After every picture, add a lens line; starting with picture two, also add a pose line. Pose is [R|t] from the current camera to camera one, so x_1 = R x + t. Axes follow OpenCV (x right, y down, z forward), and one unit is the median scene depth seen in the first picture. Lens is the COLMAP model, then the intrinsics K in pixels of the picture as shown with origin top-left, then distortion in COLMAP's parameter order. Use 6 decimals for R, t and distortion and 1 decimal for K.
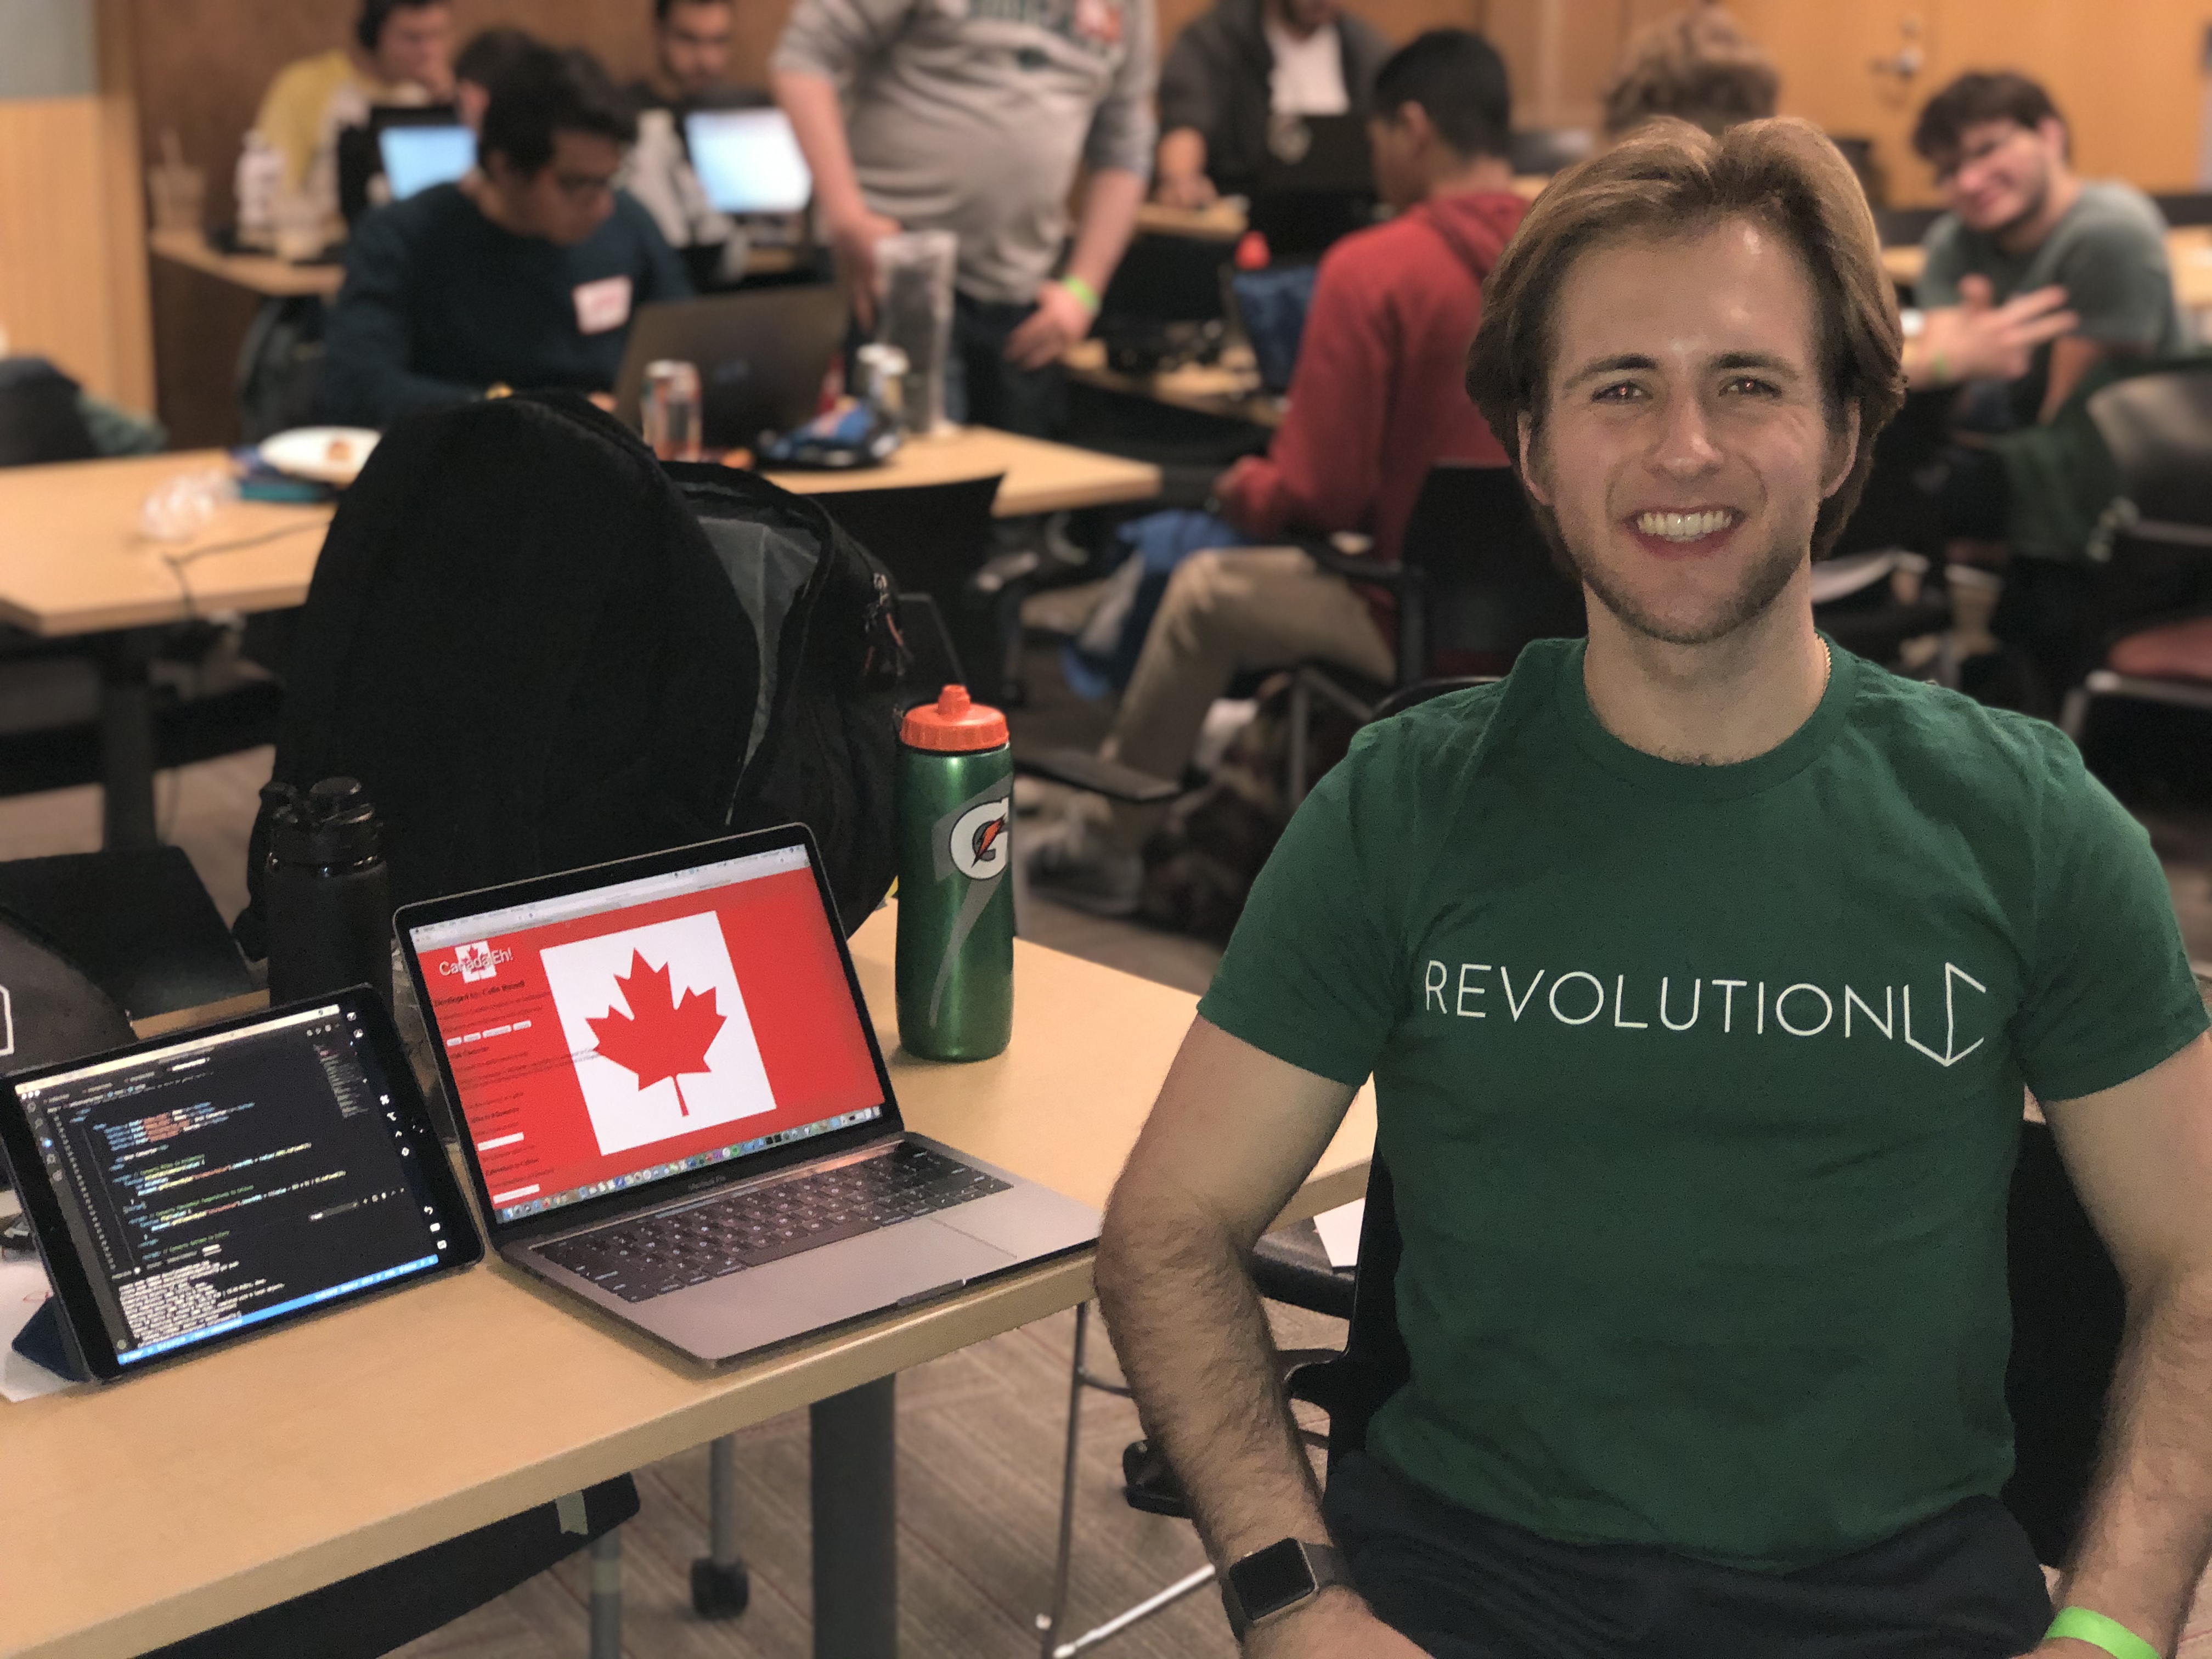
lens RADIAL K [[3681.2, 0, 1106.0], [0, 3681.2, 829.5], [0, 0, 1]] dist [0.128702, -0.037451]
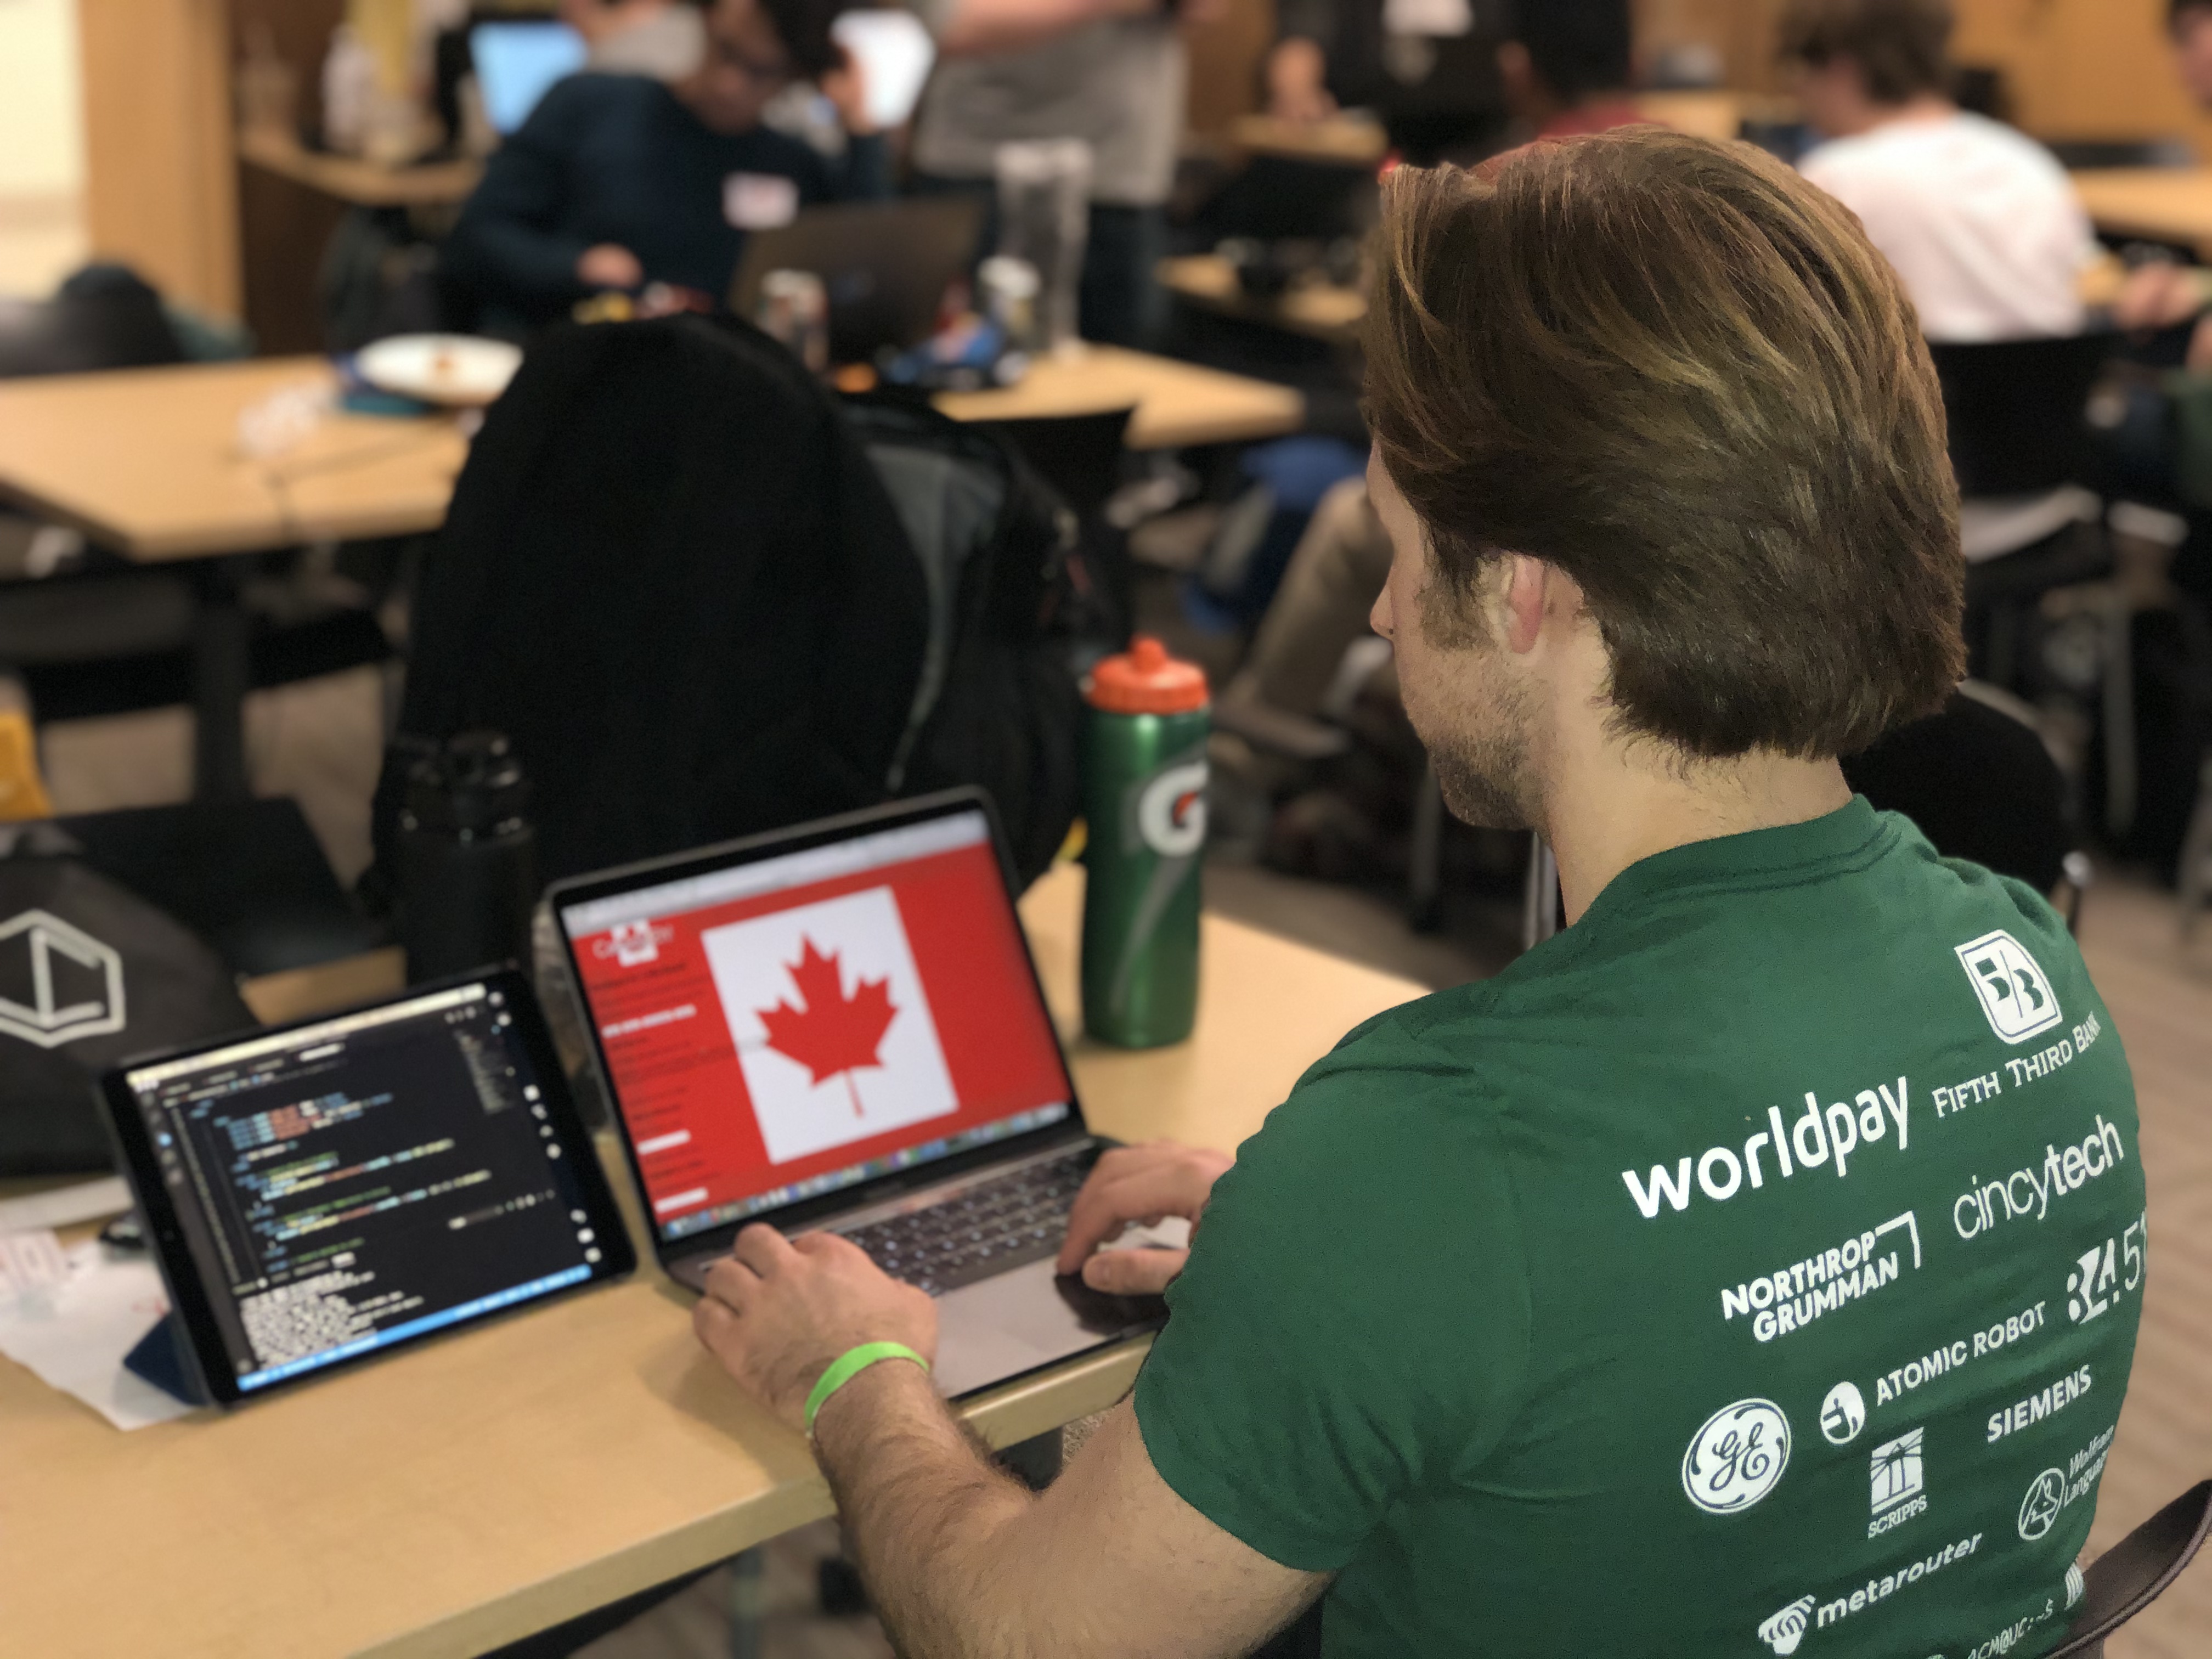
lens RADIAL K [[3678.7, 0, 1106.0], [0, 3678.7, 829.5], [0, 0, 1]] dist [0.005583, 1.092089]
pose [[0.999722, 0.018749, -0.014328, -0.042394], [-0.018434, 0.999593, 0.021789, -0.013198], [0.014730, -0.021519, 0.999660, 0.103282]]
